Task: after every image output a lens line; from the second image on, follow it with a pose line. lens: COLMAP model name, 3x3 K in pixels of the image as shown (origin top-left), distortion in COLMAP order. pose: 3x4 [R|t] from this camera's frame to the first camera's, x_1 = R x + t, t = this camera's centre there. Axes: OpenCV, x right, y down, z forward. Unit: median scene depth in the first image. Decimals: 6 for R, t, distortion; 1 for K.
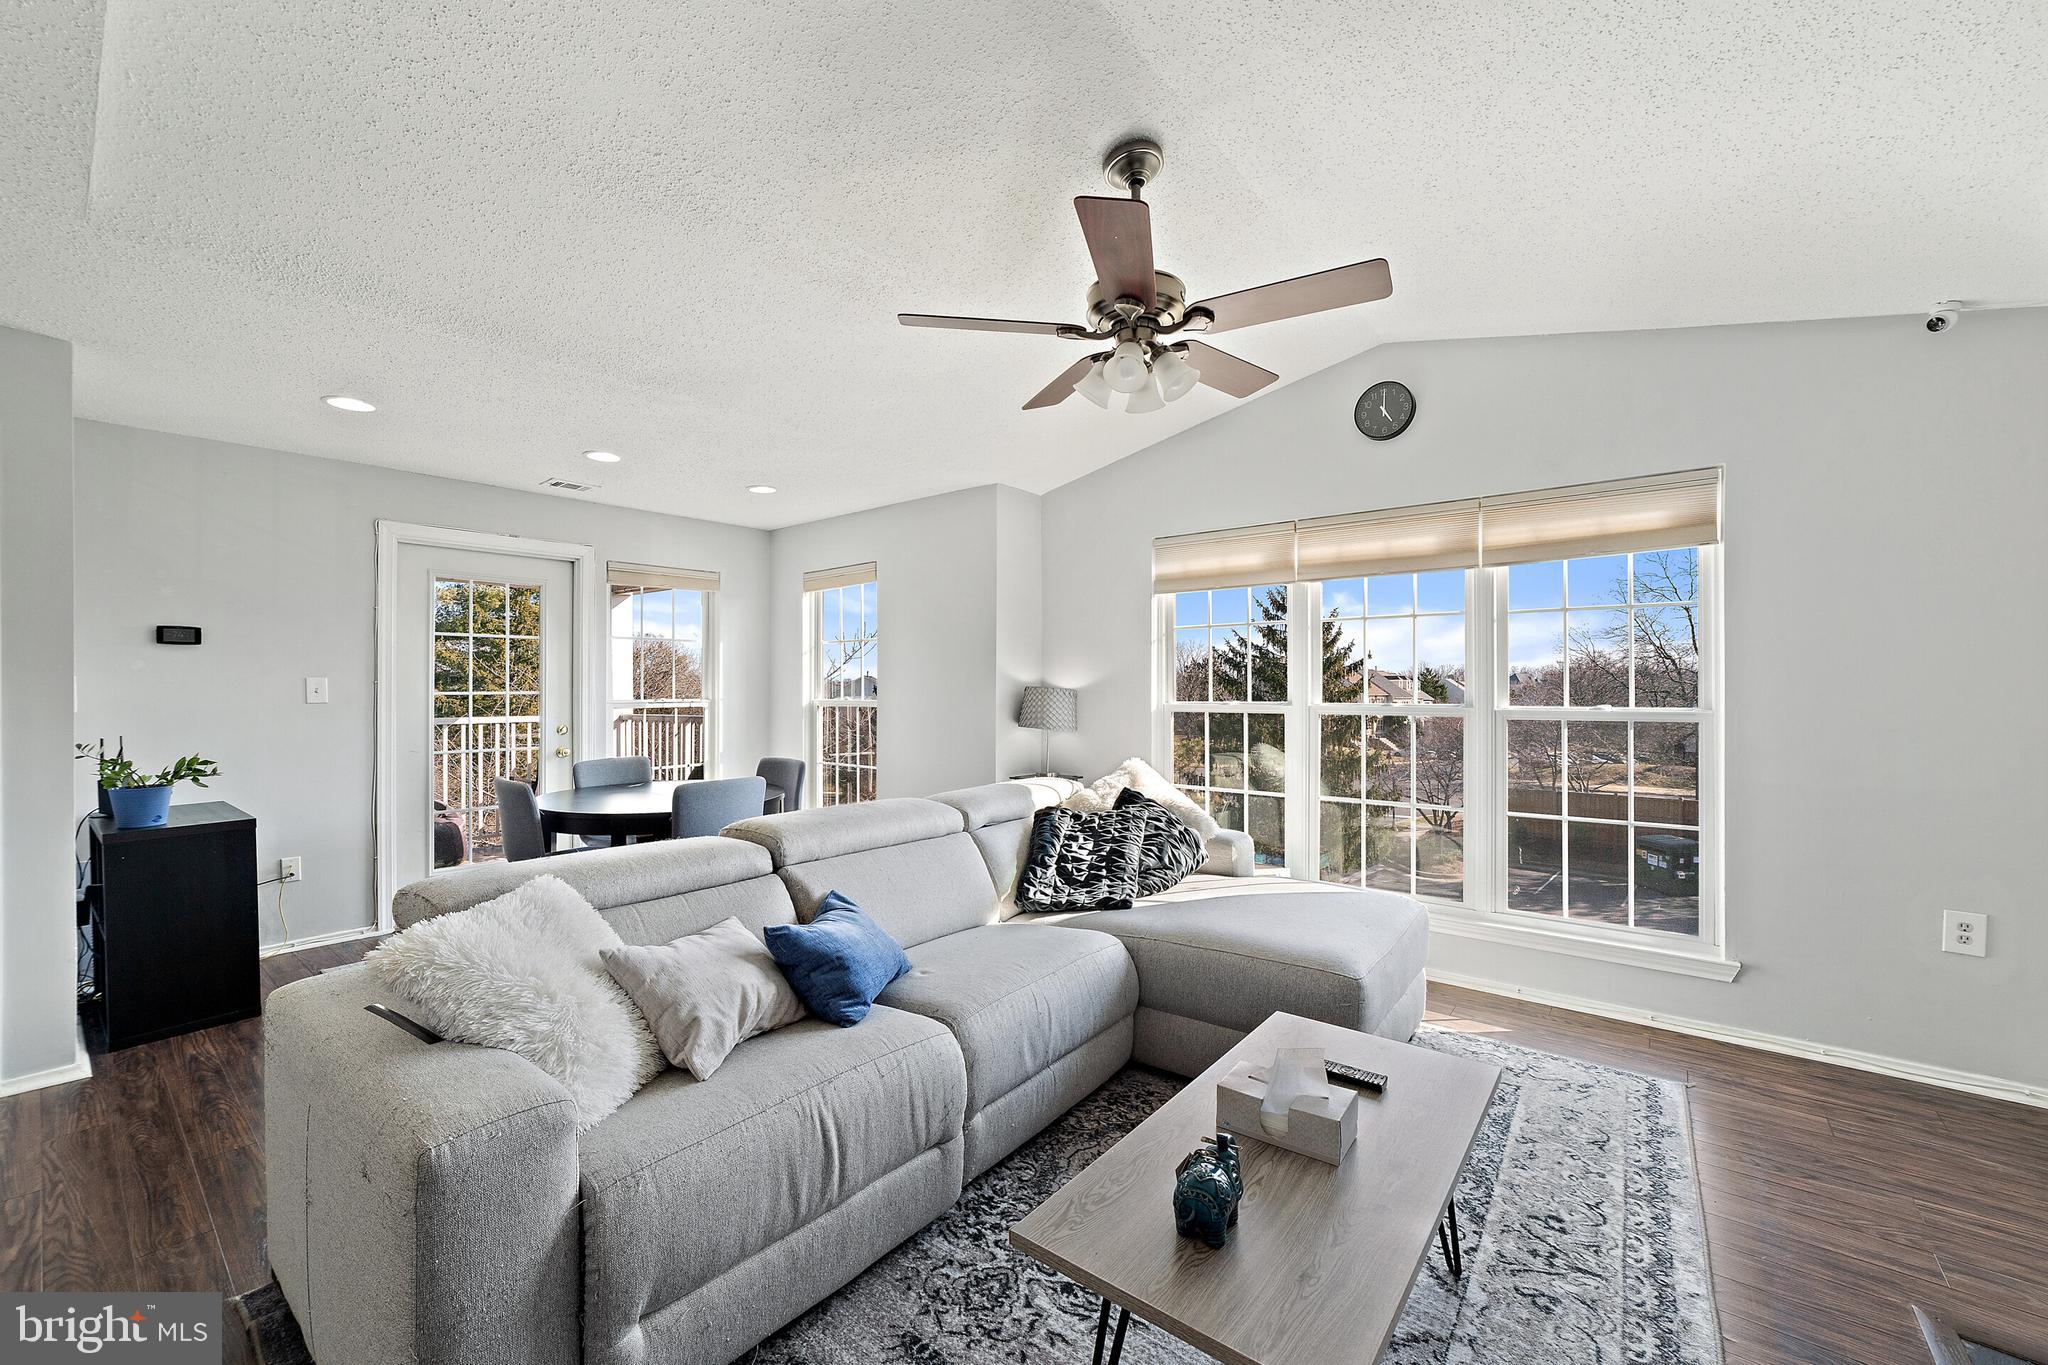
lens RADIAL K [[799.2, 0, 1013.0], [0, 799.2, 706.6], [0, 0, 1]] dist [-0.018905, 0.005174]
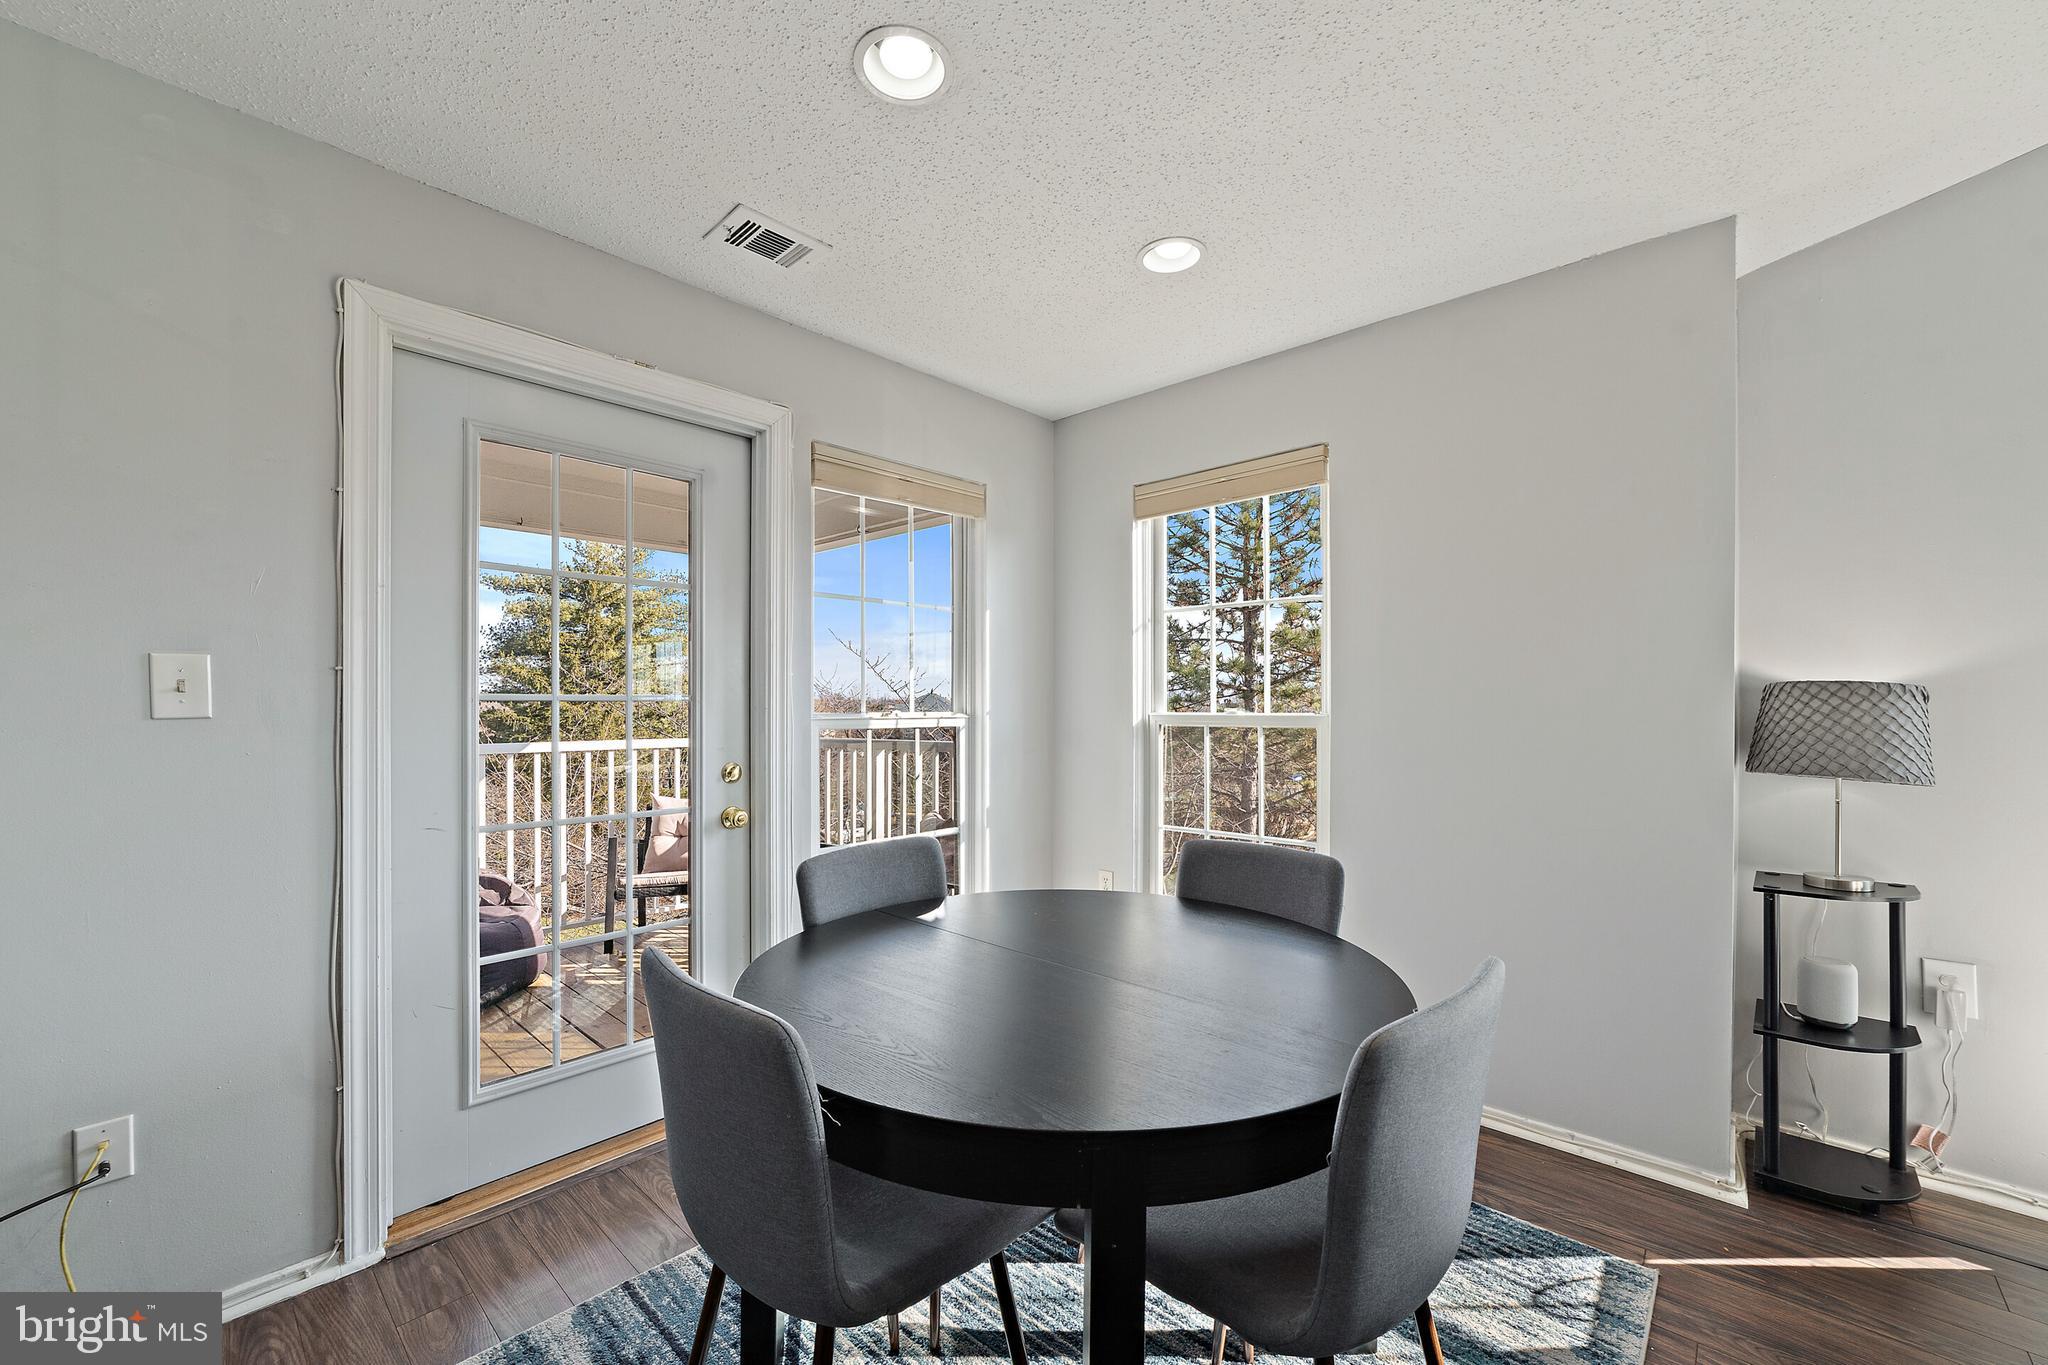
lens RADIAL K [[799.2, 0, 1017.9], [0, 799.2, 717.4], [0, 0, 1]] dist [-0.018905, 0.005174]
pose [[0.996636, -0.000472, -0.081955, -0.755167], [-0.000276, 0.999958, -0.009119, -0.002181], [0.081956, 0.009111, 0.996594, 1.118921]]
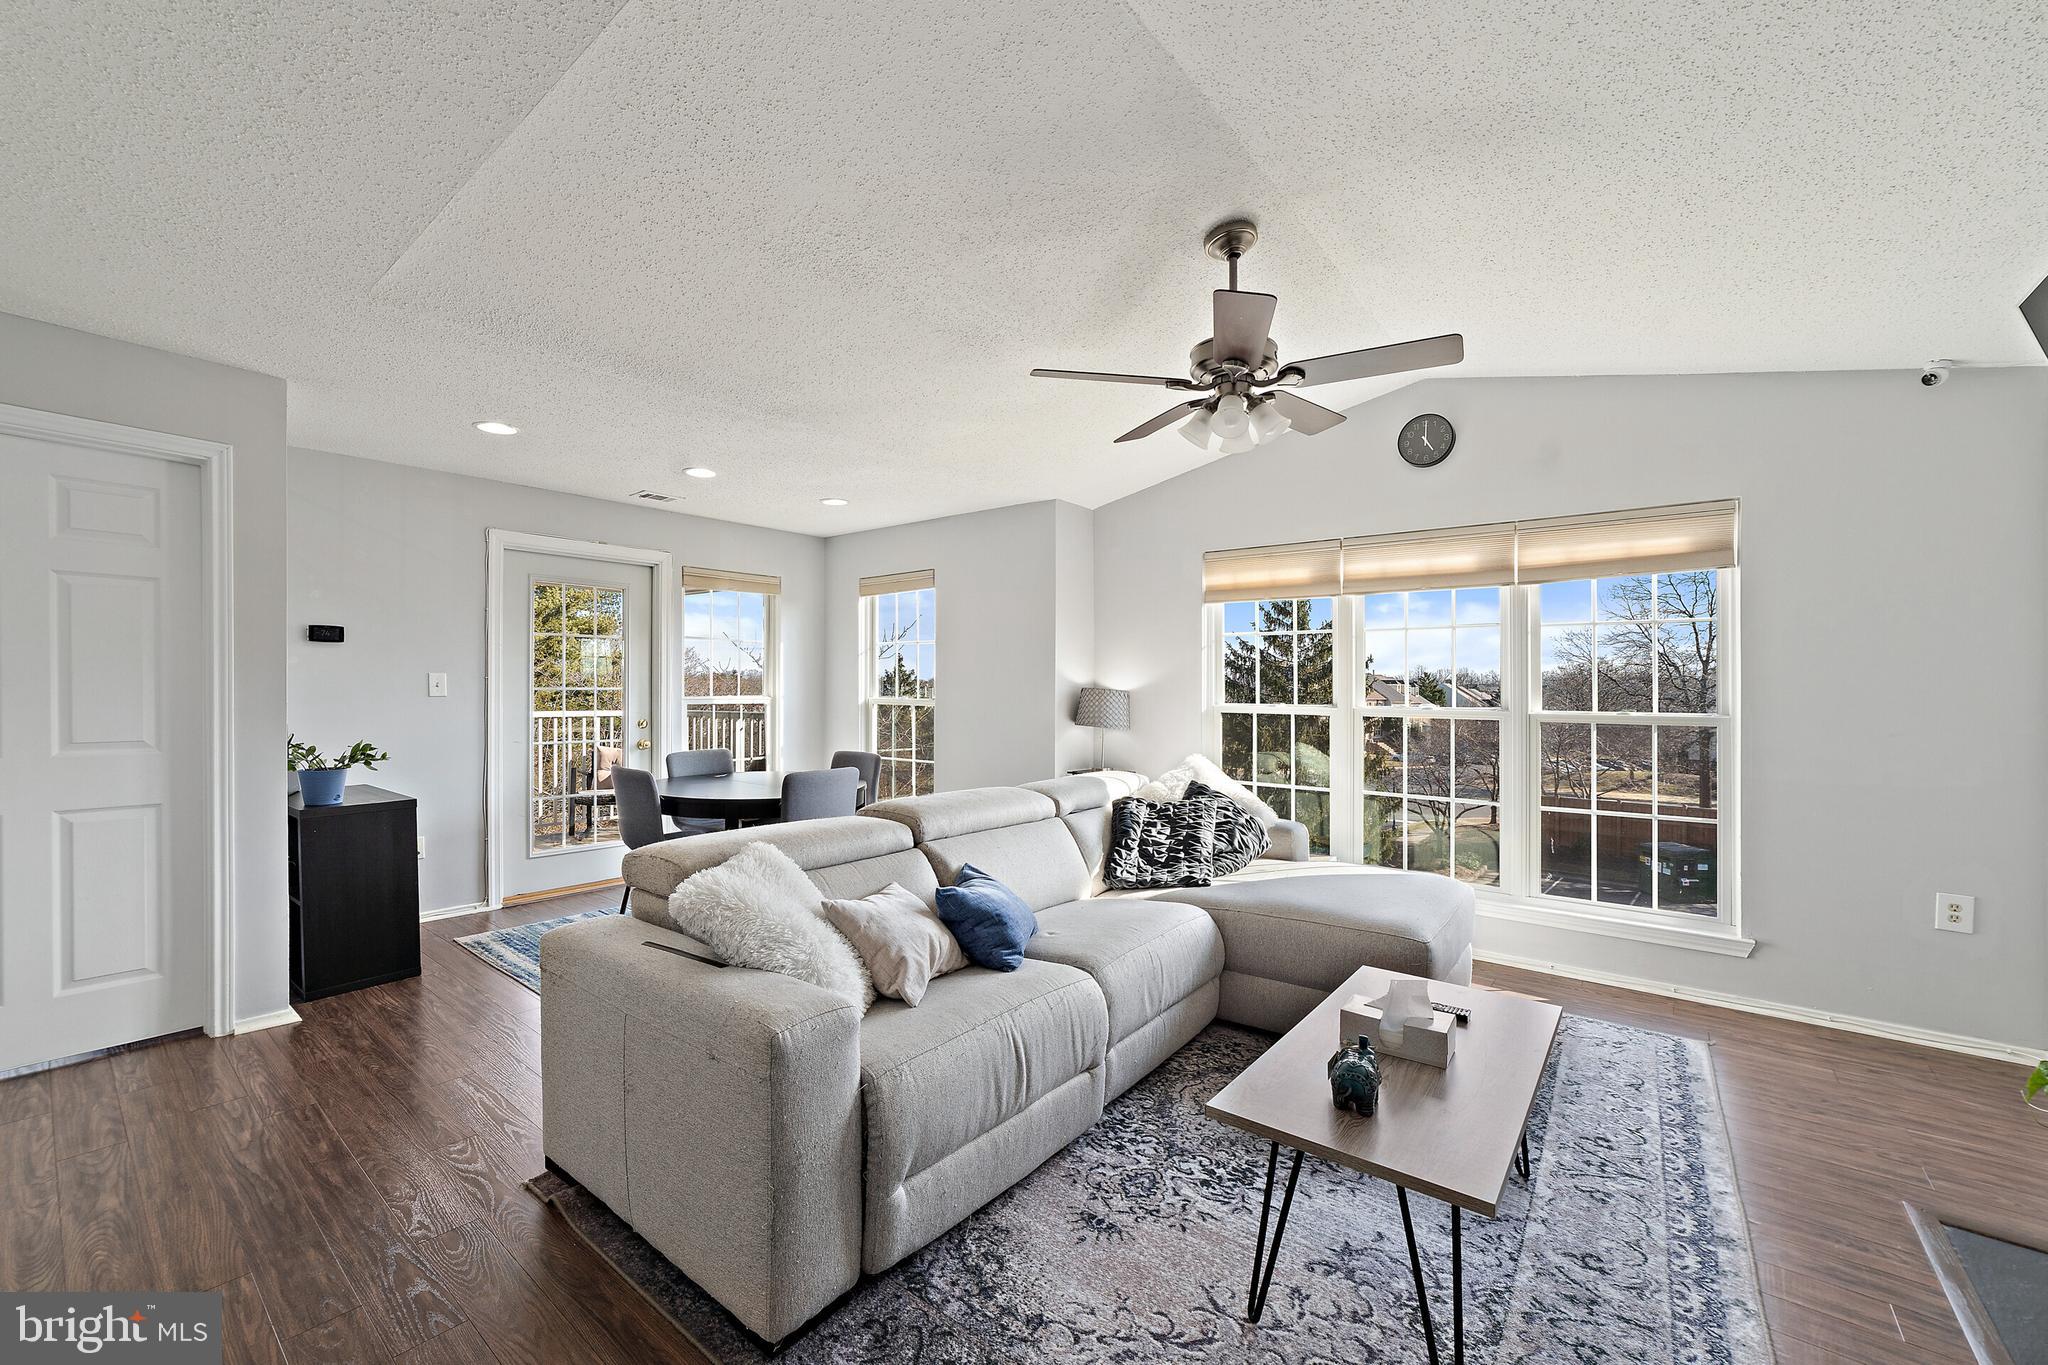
lens RADIAL K [[799.2, 0, 1002.6], [0, 799.2, 699.0], [0, 0, 1]] dist [-0.018905, 0.005174]
pose [[0.999900, 0.010219, -0.009754, -0.156951], [-0.010313, 0.999900, -0.009645, 0.003149], [0.009654, 0.009744, 0.999906, -0.151367]]
